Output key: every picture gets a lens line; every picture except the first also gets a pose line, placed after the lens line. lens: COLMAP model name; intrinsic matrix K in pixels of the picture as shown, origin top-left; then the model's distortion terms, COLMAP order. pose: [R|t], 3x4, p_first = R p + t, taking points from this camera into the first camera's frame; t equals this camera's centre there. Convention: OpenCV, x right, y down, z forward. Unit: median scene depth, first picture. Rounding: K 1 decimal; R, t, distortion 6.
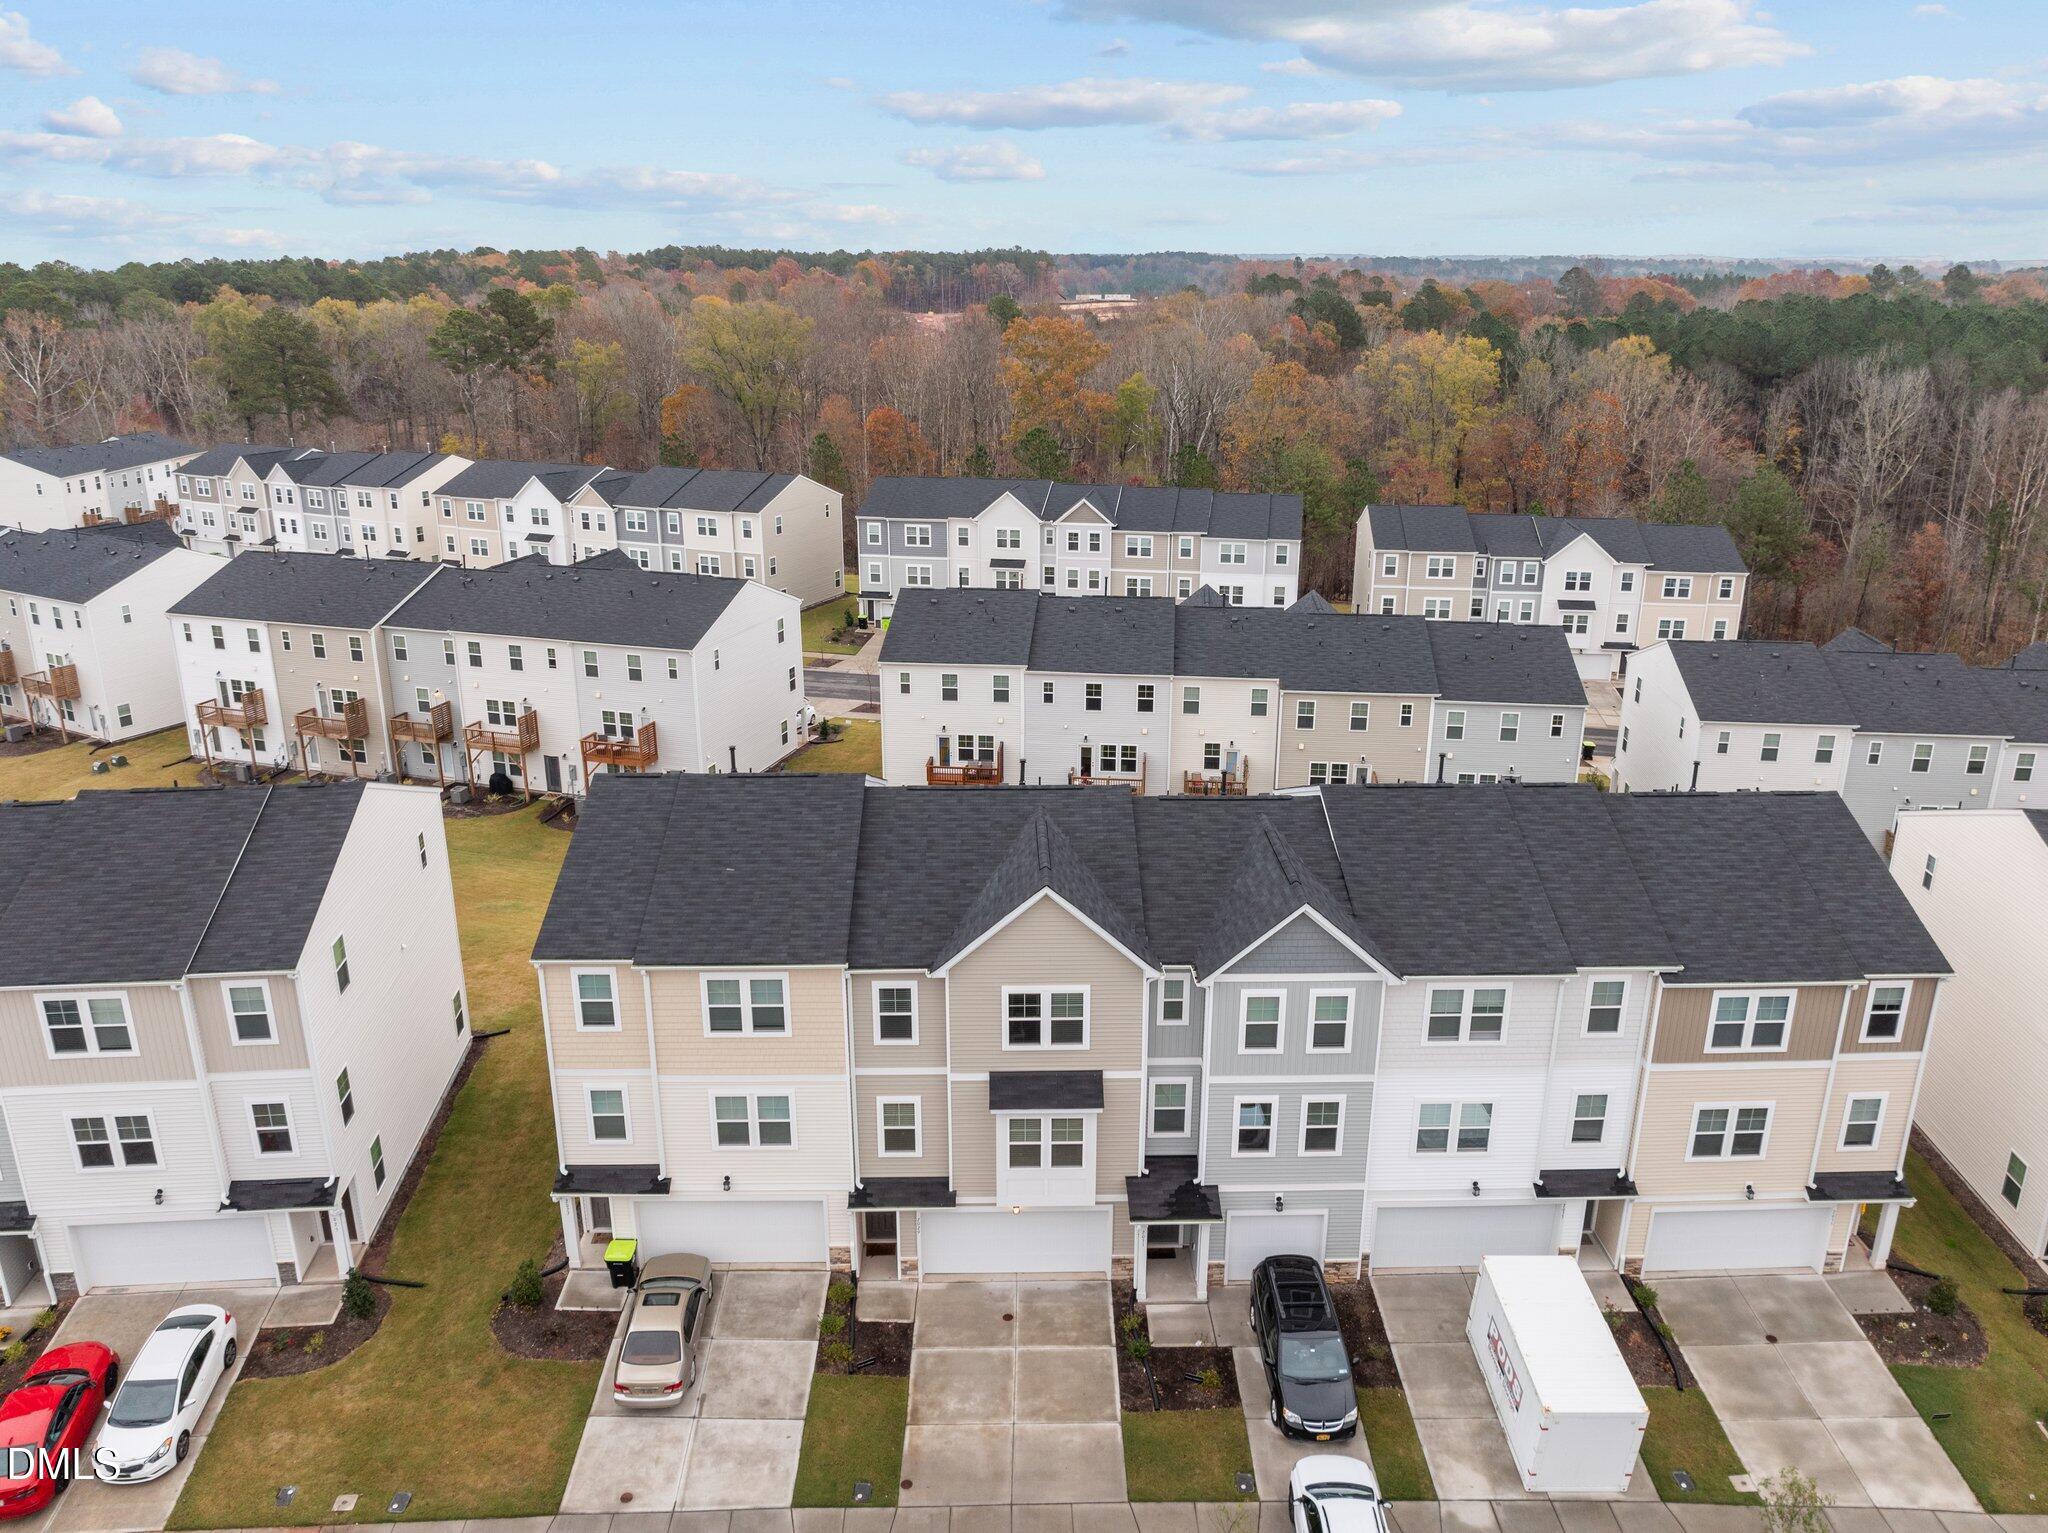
lens RADIAL K [[1490.7, 0, 1031.8], [0, 1490.7, 754.6], [0, 0, 1]] dist [-0.015811, -0.041396]
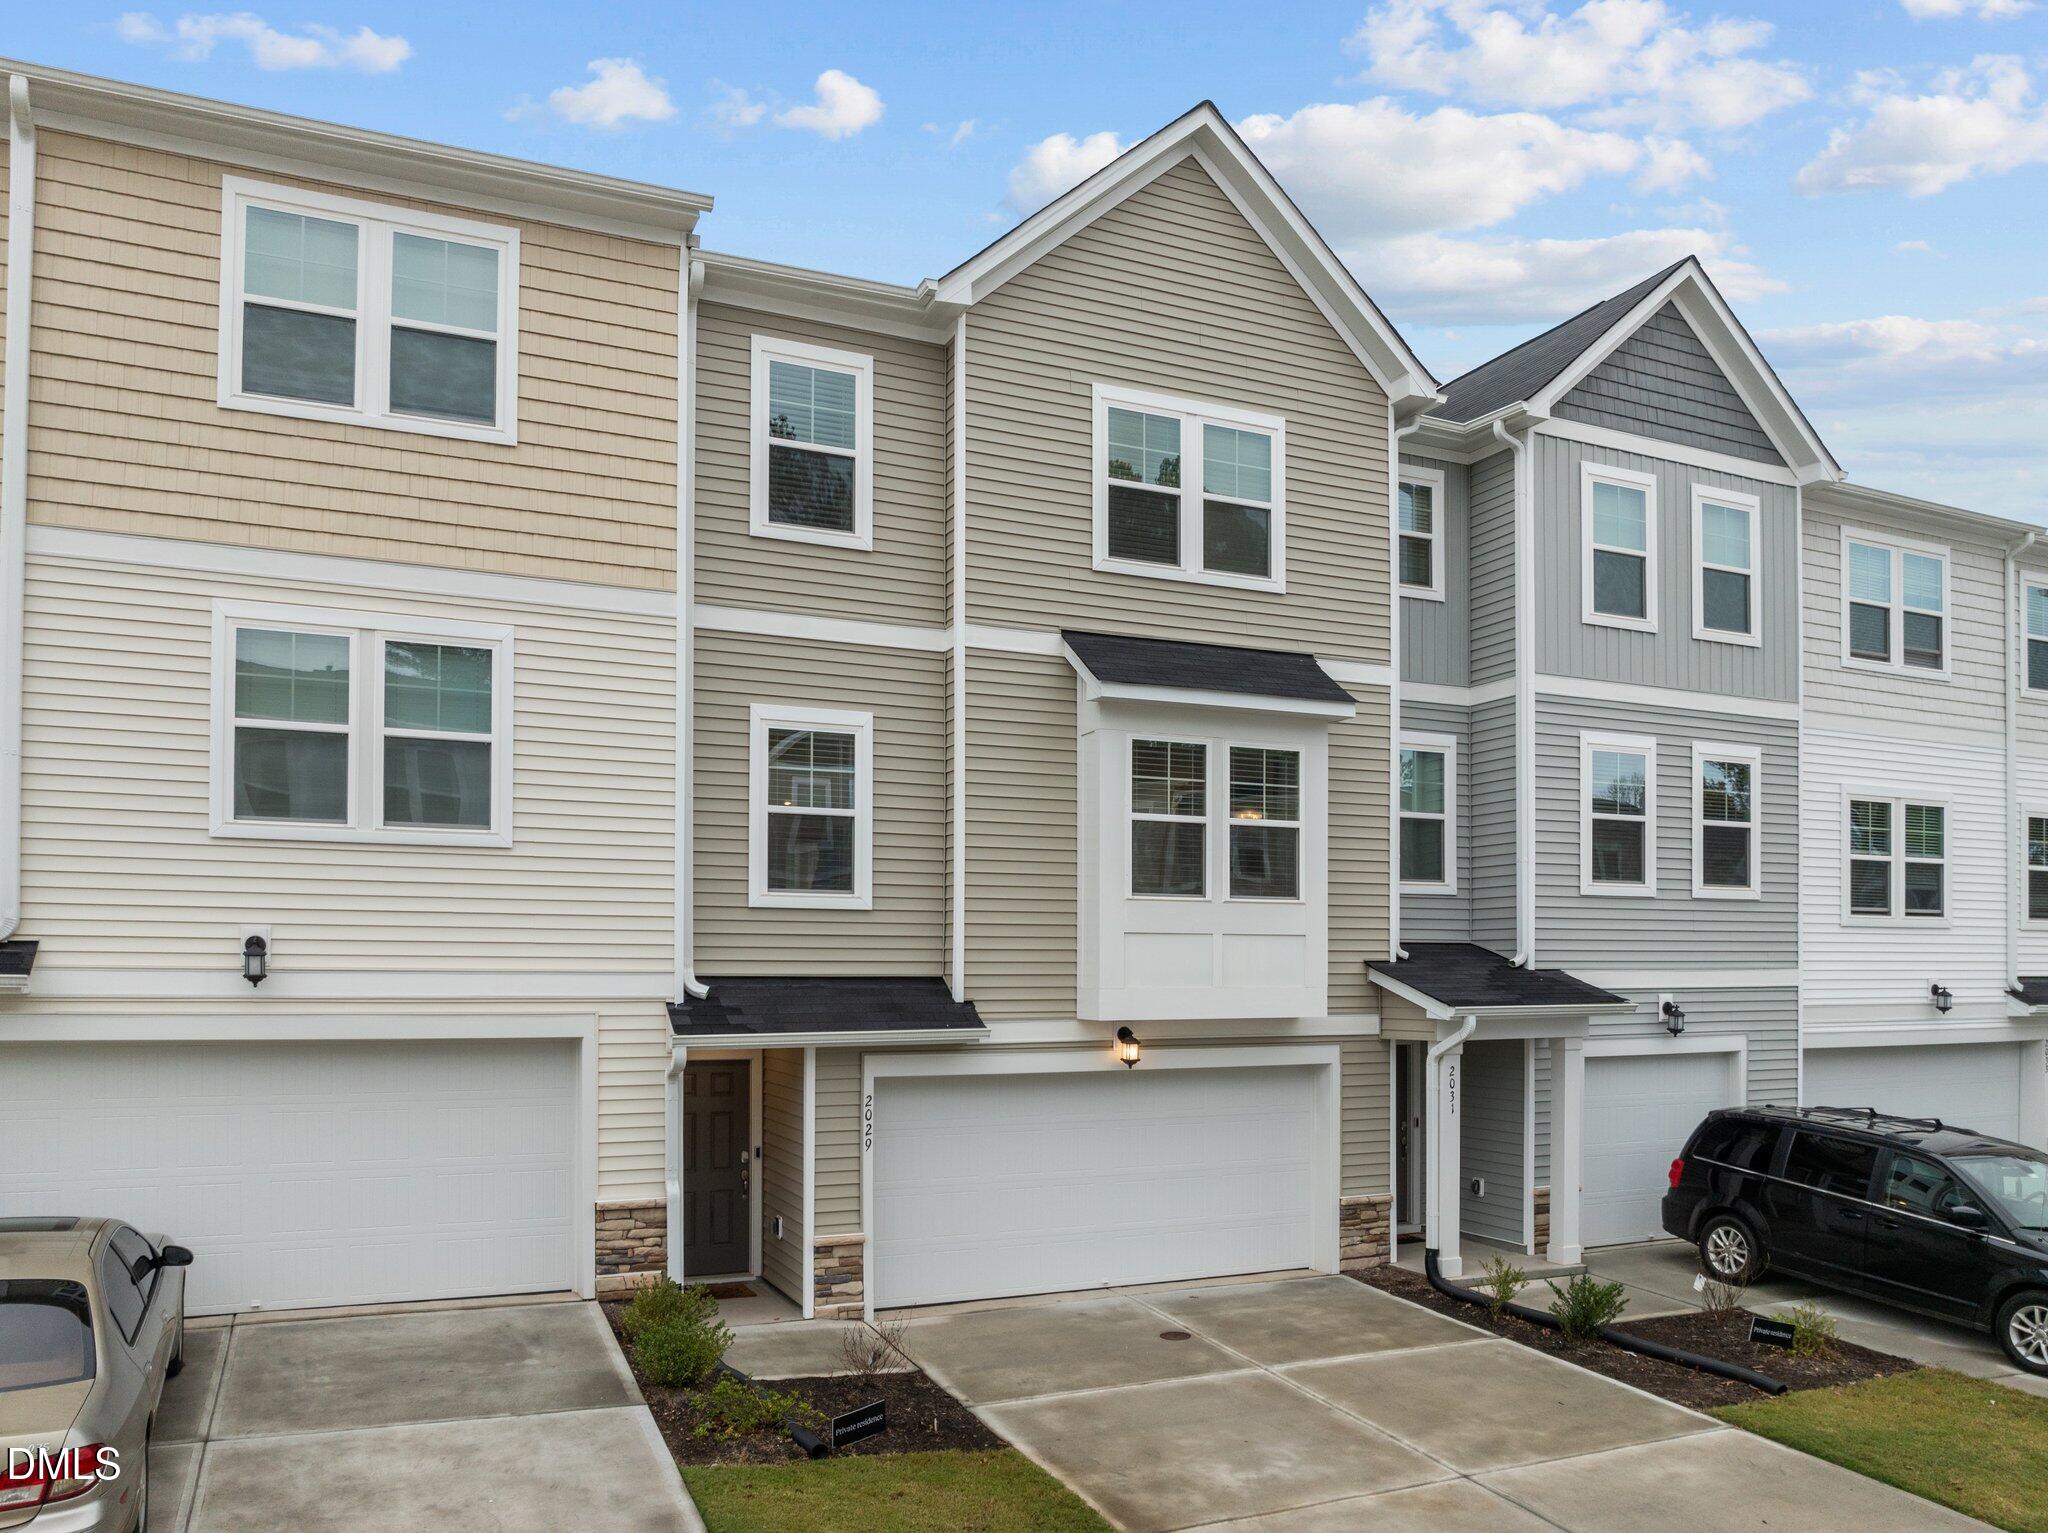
lens RADIAL K [[1526.6, 0, 1024.0], [0, 1526.6, 969.6], [0, 0, 1]] dist [-0.045552, 0.009484]
pose [[0.915675, 0.001904, 0.401916, -0.185291], [0.122462, 0.951118, -0.283508, 0.392100], [-0.382810, 0.308821, 0.870682, 0.685577]]
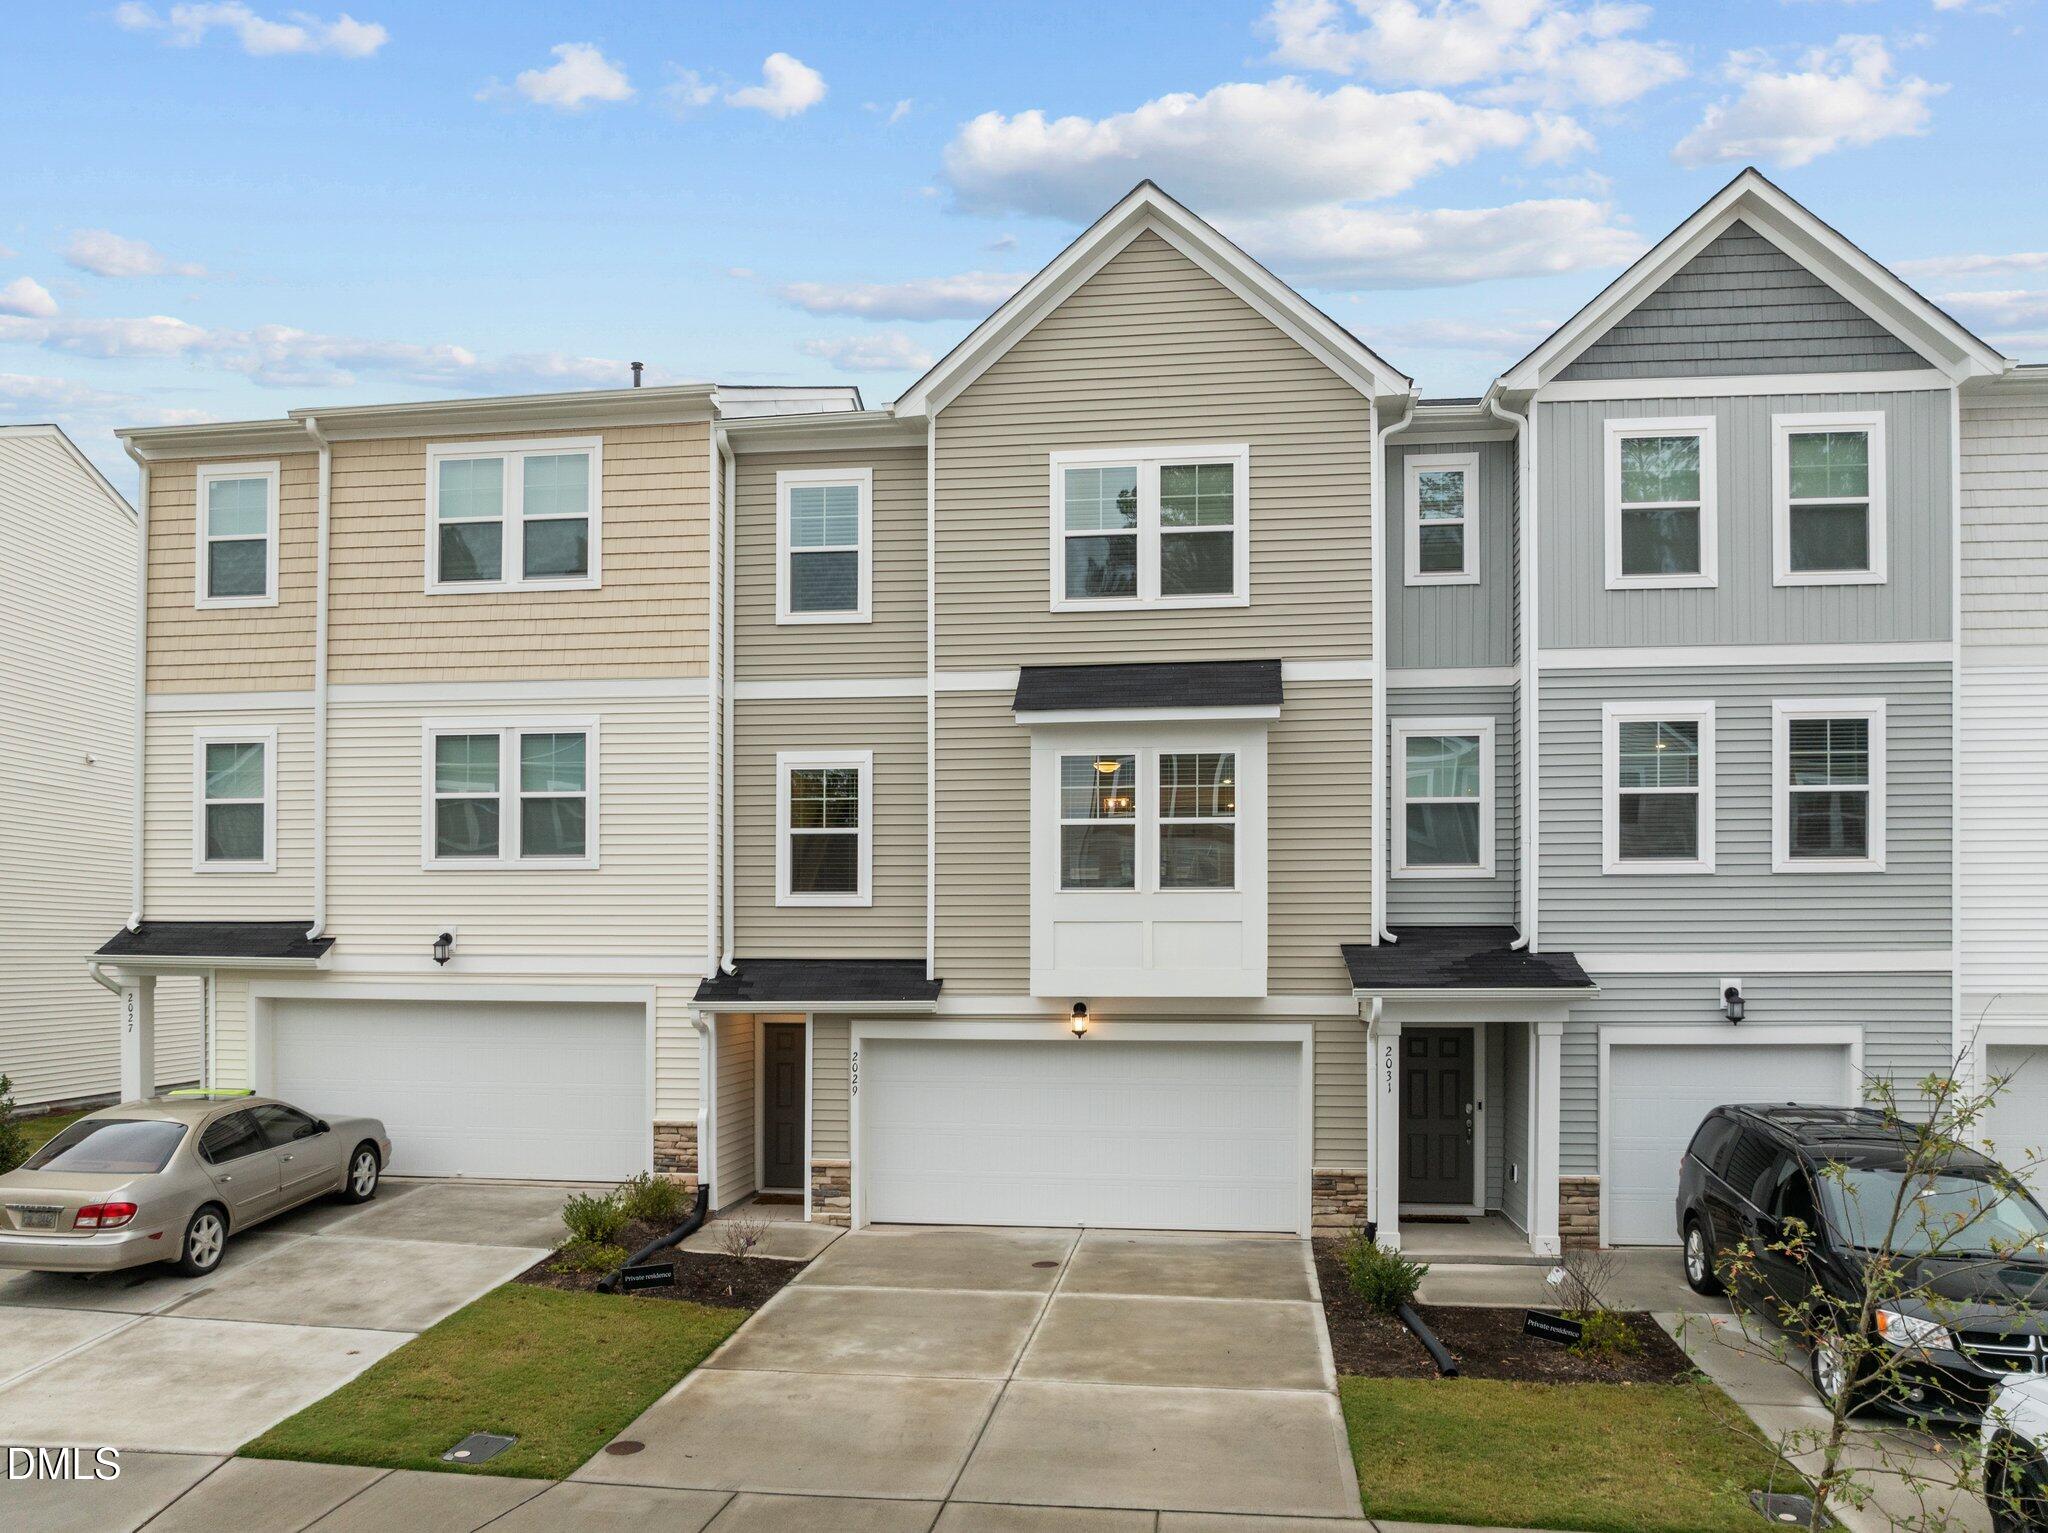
lens RADIAL K [[1509.3, 0, 1029.1], [0, 1509.3, 959.8], [0, 0, 1]] dist [-0.039539, 0.002549]
pose [[0.989280, 0.001393, -0.146025, 0.037811], [-0.046186, 0.951610, -0.303818, 0.422067], [0.138536, 0.307306, 0.941473, 0.595723]]
